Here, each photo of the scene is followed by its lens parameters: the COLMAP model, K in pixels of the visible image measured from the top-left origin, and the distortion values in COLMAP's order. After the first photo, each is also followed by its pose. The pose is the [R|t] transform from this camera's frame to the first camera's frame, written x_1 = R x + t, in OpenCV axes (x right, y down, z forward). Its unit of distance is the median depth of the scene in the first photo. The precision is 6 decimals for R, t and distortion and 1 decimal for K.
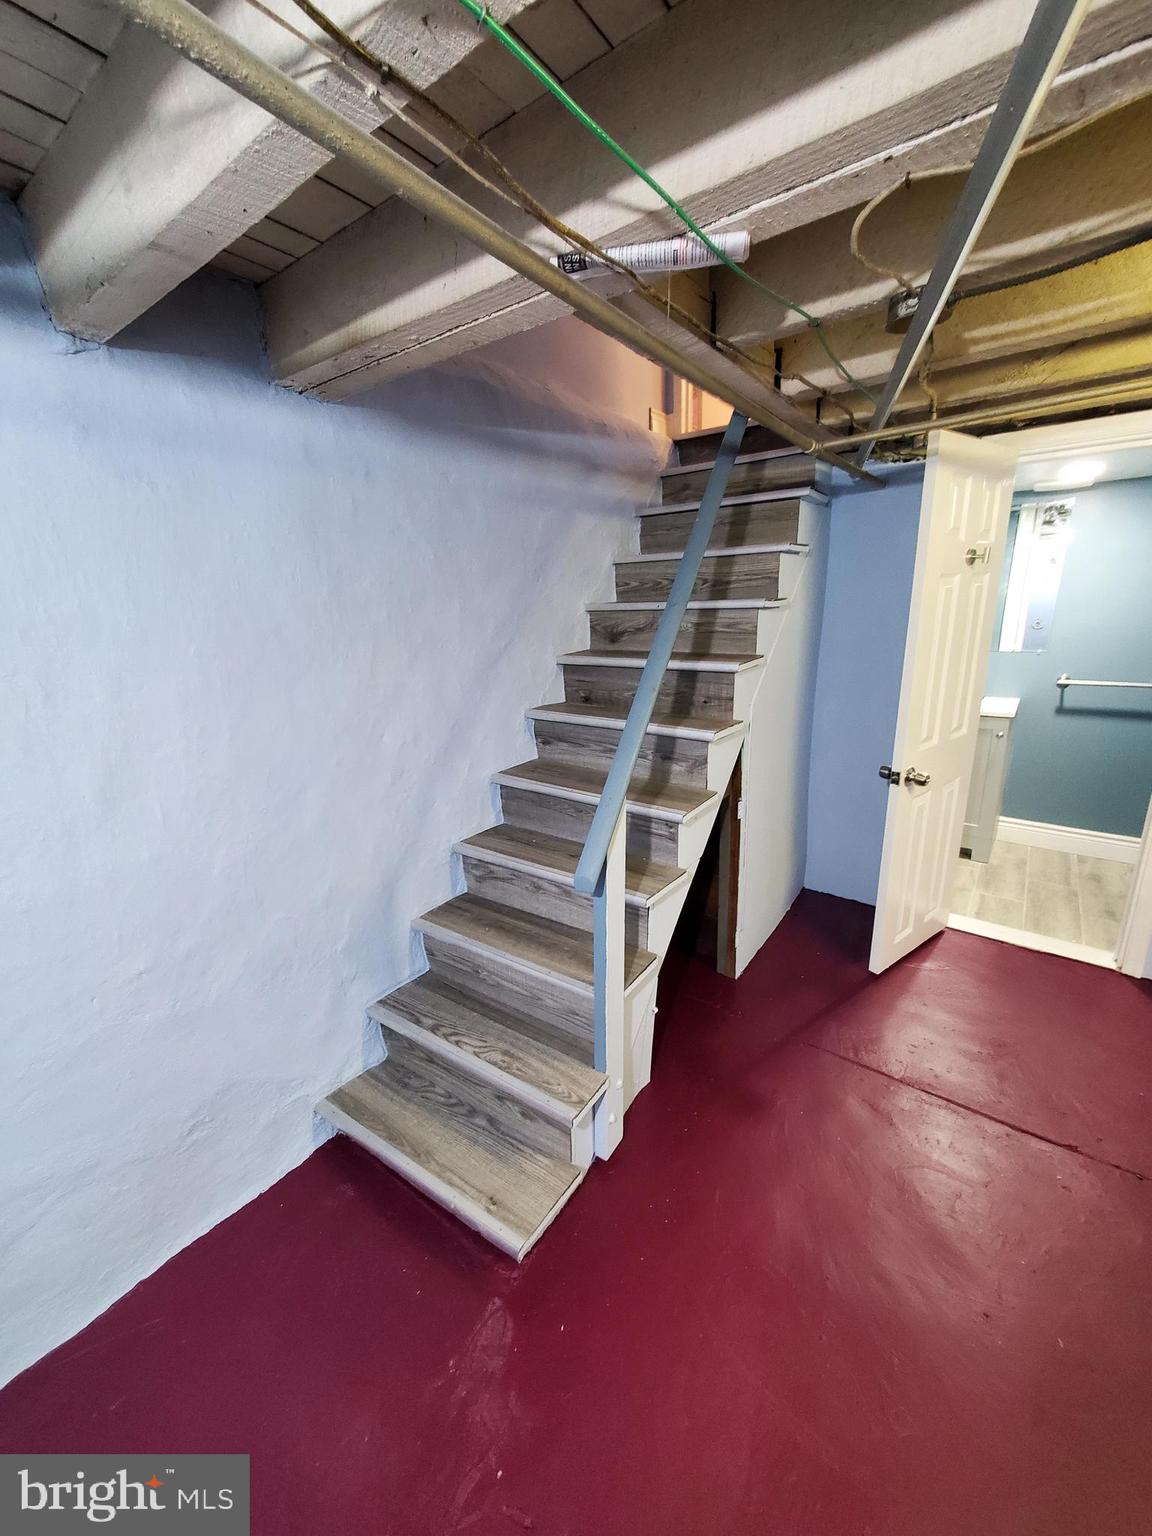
lens RADIAL K [[607.0, 0, 561.1], [0, 607.0, 763.6], [0, 0, 1]] dist [0.001780, -0.000195]
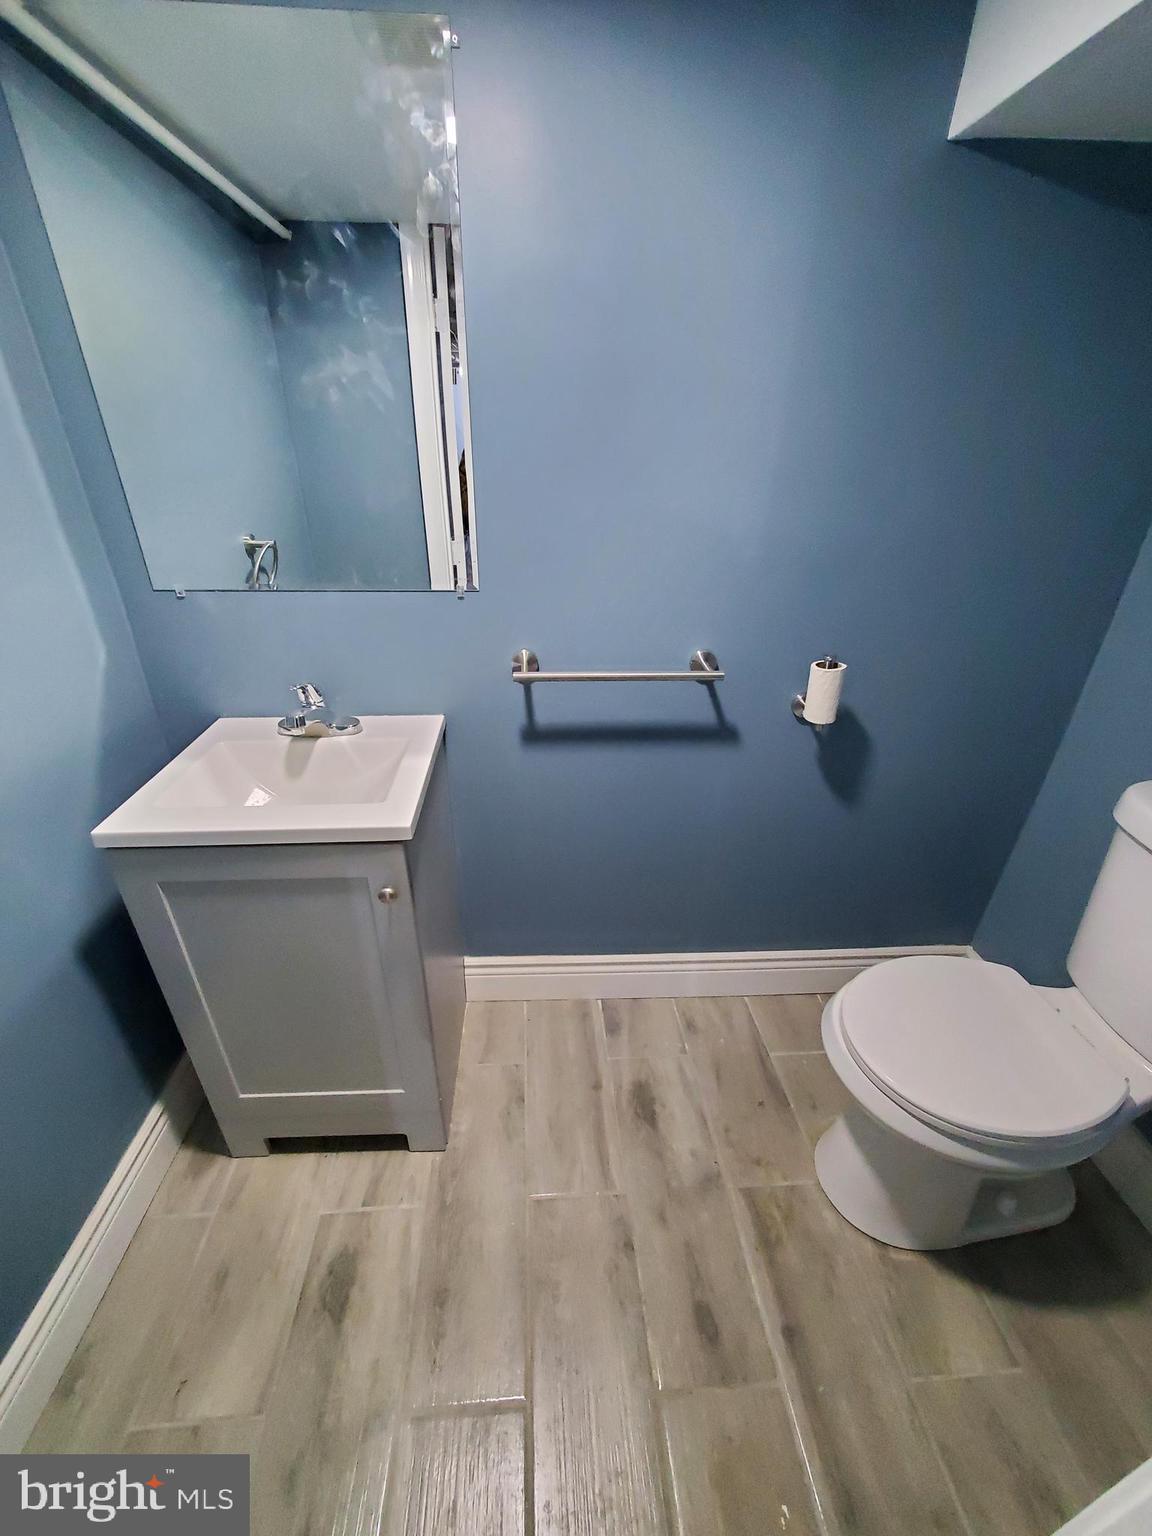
lens RADIAL K [[607.0, 0, 561.1], [0, 607.0, 763.6], [0, 0, 1]] dist [0.001780, -0.000195]
pose [[0.762876, -0.267671, 0.588534, 0.911916], [0.138566, 0.956813, 0.255554, -0.263973], [-0.631521, -0.113405, 0.767020, 1.034921]]
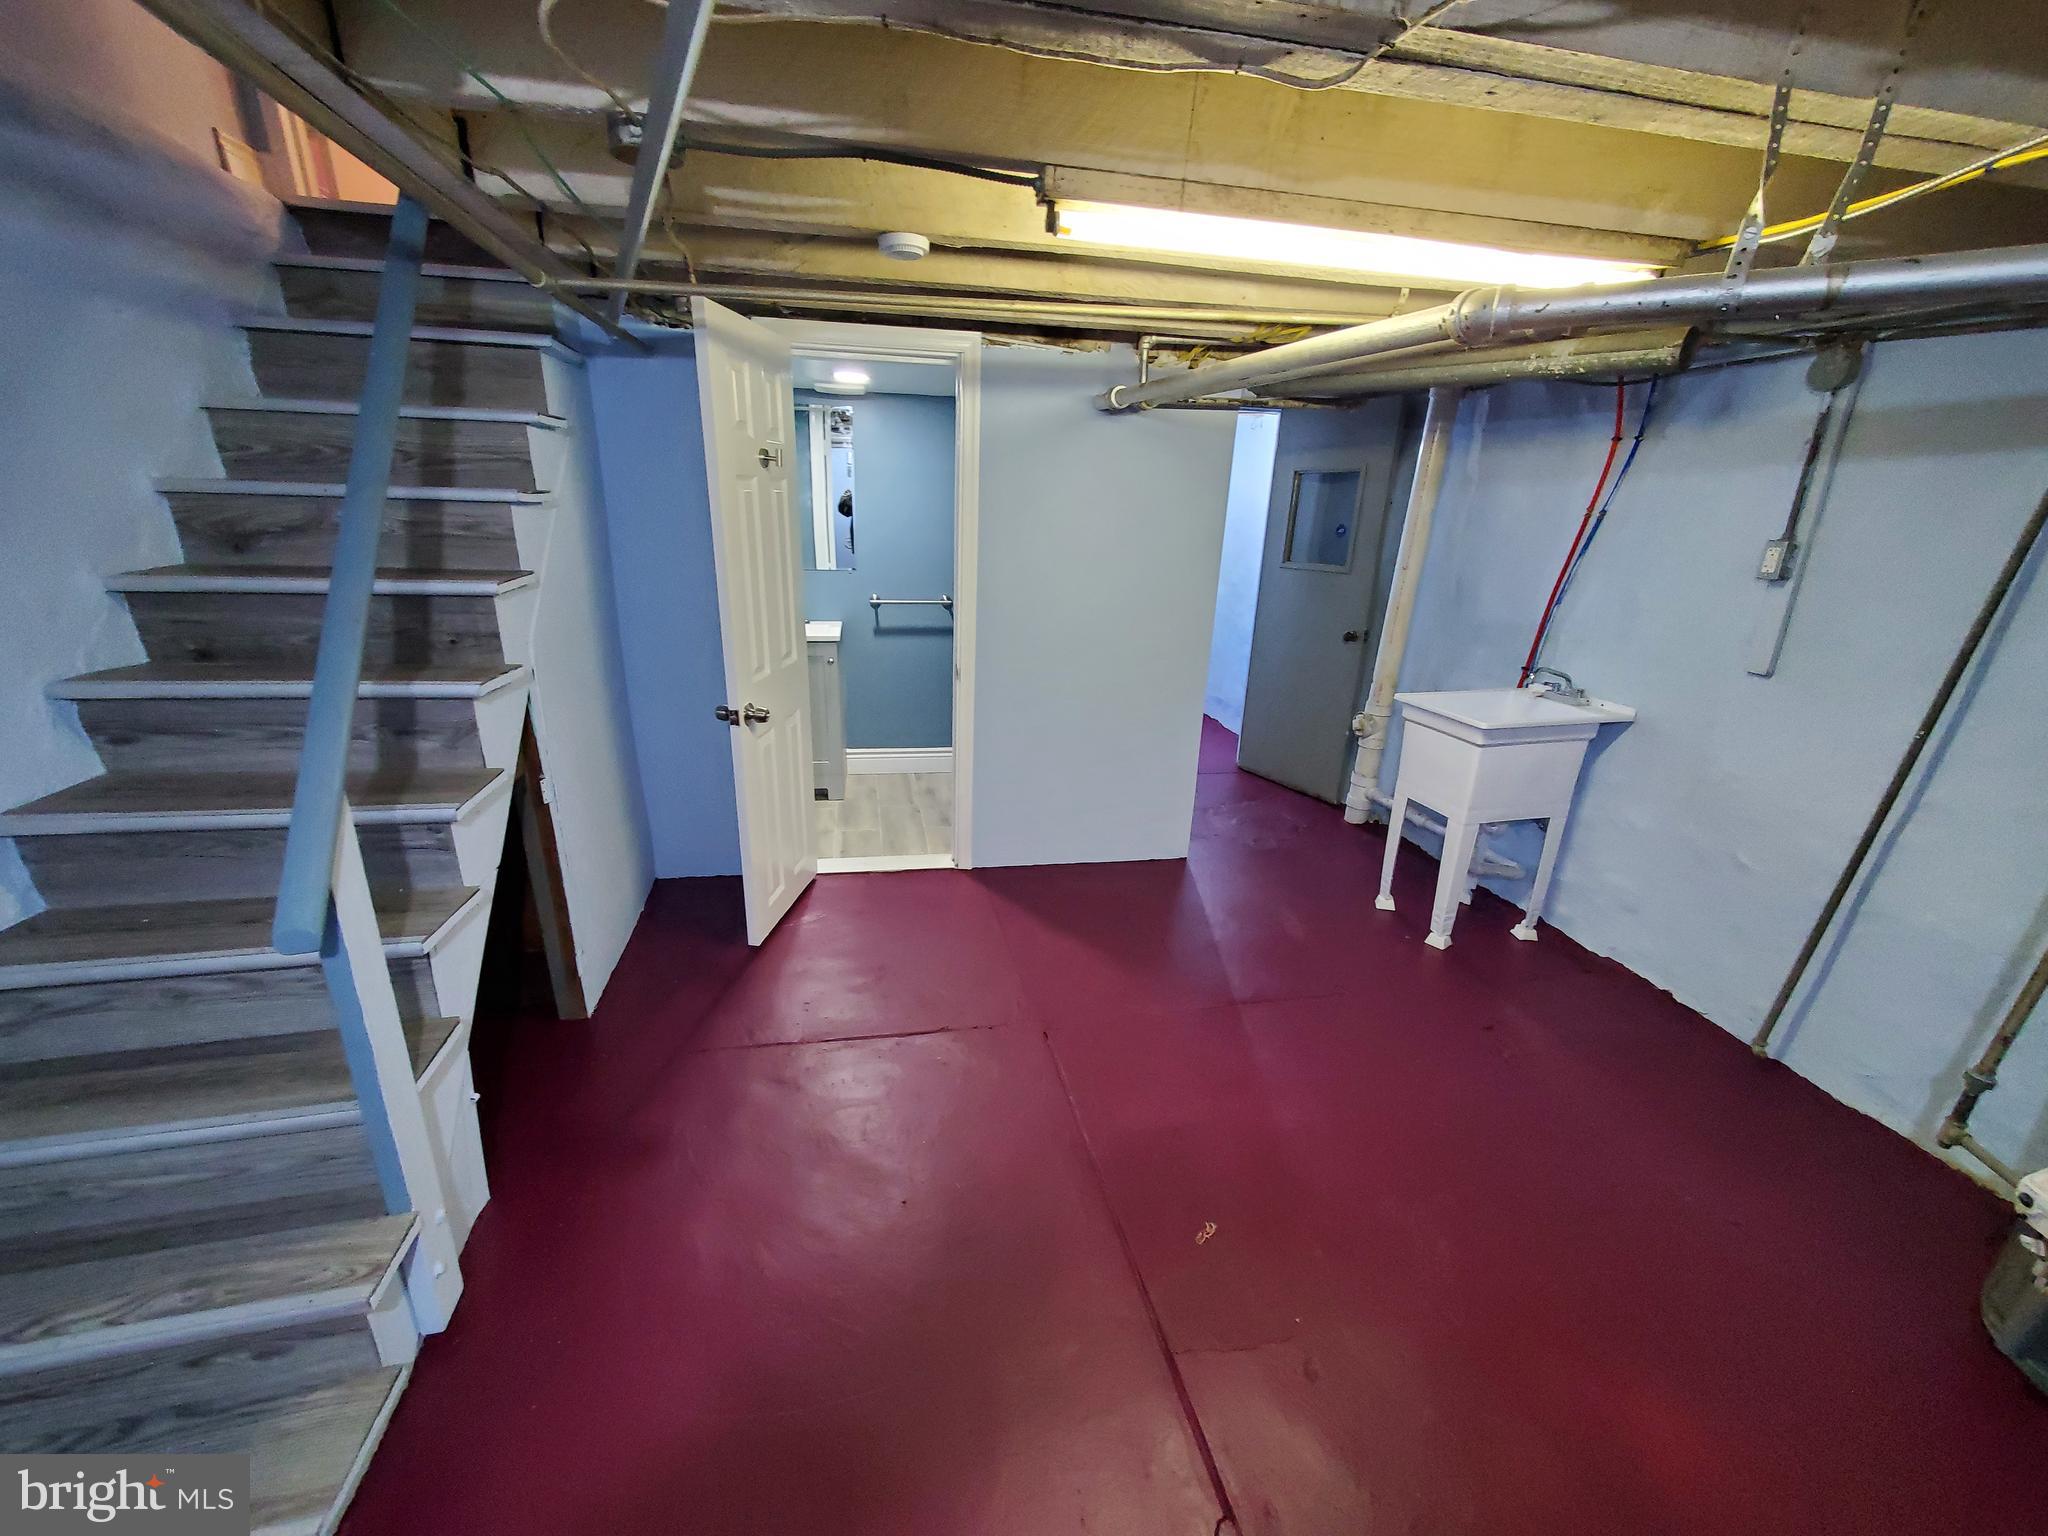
lens RADIAL K [[809.3, 0, 1015.3], [0, 809.3, 789.0], [0, 0, 1]] dist [0.001780, -0.000195]
pose [[0.665029, -0.195815, 0.720689, -0.027043], [0.141945, 0.980565, 0.135443, 0.025657], [-0.733204, 0.012225, 0.679899, -0.064831]]
